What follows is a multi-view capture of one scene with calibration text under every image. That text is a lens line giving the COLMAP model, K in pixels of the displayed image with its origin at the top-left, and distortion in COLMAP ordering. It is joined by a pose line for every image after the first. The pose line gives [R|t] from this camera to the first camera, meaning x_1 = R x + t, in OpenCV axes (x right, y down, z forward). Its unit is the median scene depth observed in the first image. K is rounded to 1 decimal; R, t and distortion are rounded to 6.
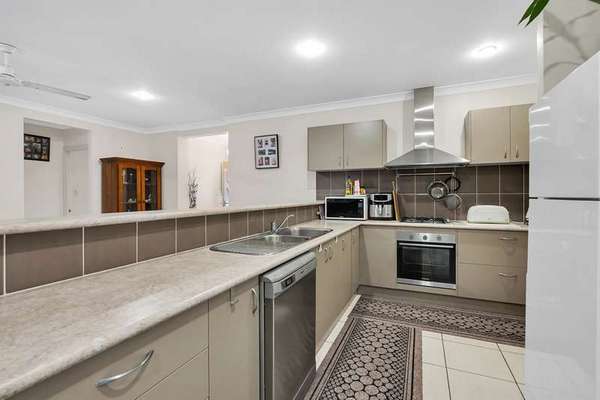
lens RADIAL K [[277.5, 0, 302.5], [0, 277.5, 198.3], [0, 0, 1]] dist [-0.016674, -0.000390]
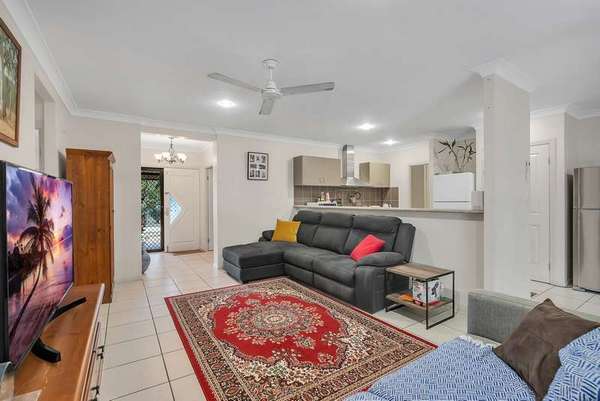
lens RADIAL K [[277.5, 0, 300.6], [0, 277.5, 201.1], [0, 0, 1]] dist [-0.016674, -0.000390]
pose [[0.560618, -0.002771, 0.828070, -1.041570], [0.012641, 0.999907, -0.005211, -0.004820], [-0.827978, 0.013389, 0.560600, 0.162459]]
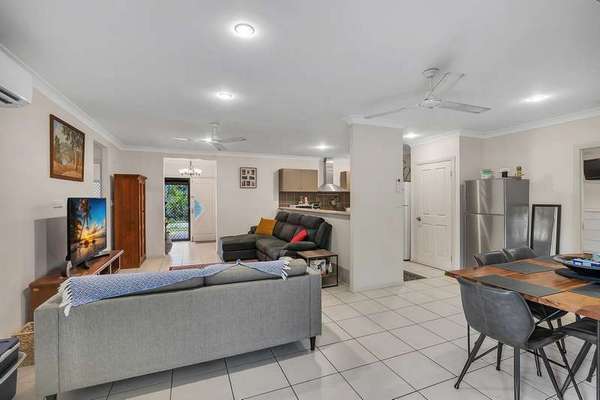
lens RADIAL K [[277.5, 0, 300.0], [0, 277.5, 199.2], [0, 0, 1]] dist [-0.016674, -0.000390]
pose [[0.705822, -0.000216, 0.708389, -1.073529], [0.009279, 0.999917, -0.008940, -0.023859], [-0.708328, 0.012883, 0.705766, -0.362533]]
